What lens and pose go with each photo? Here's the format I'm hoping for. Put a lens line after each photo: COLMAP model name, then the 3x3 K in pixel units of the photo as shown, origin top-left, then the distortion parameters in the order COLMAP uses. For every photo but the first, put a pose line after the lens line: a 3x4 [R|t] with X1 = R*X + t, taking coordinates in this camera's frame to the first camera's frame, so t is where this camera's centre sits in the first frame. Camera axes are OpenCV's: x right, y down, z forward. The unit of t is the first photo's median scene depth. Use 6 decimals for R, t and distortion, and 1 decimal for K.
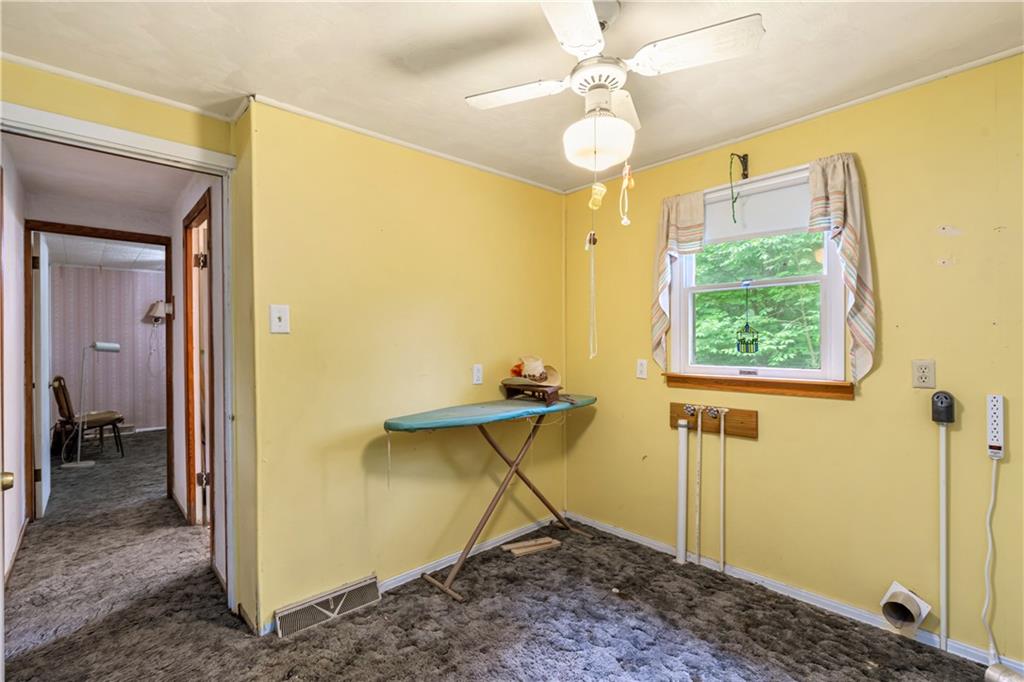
lens RADIAL K [[465.3, 0, 504.8], [0, 465.3, 342.0], [0, 0, 1]] dist [-0.010389, 0.002809]
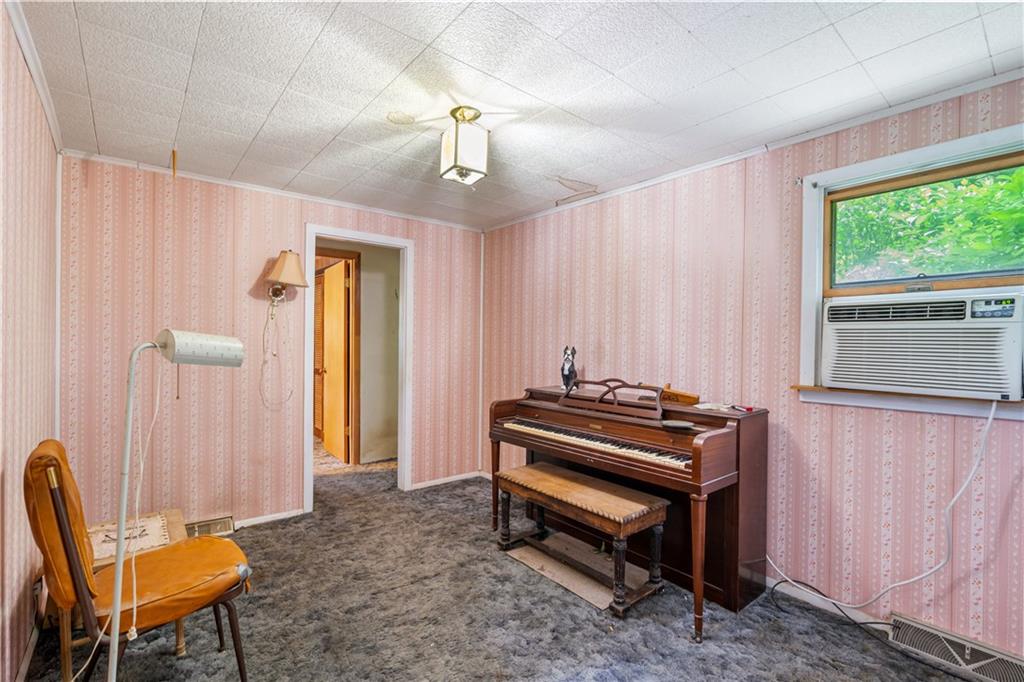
lens RADIAL K [[465.3, 0, 515.0], [0, 465.3, 342.4], [0, 0, 1]] dist [-0.010389, 0.002809]
pose [[0.998841, 0.016376, -0.045258, -0.152125], [-0.016599, 0.999852, -0.004546, 0.001088], [0.045177, 0.005292, 0.998965, 0.166704]]
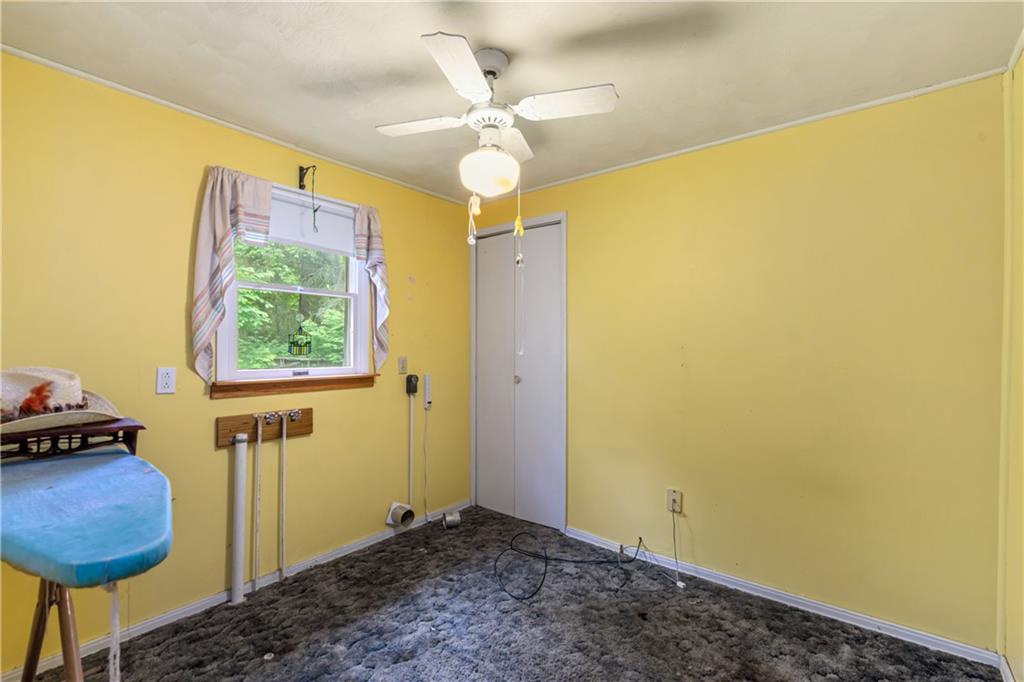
lens RADIAL K [[465.3, 0, 506.2], [0, 465.3, 346.3], [0, 0, 1]] dist [-0.010389, 0.002809]
pose [[-0.164290, 0.009138, 0.986370, -0.620127], [0.000041, 0.999957, -0.009257, 0.015018], [-0.986412, -0.001481, -0.164283, 0.743153]]
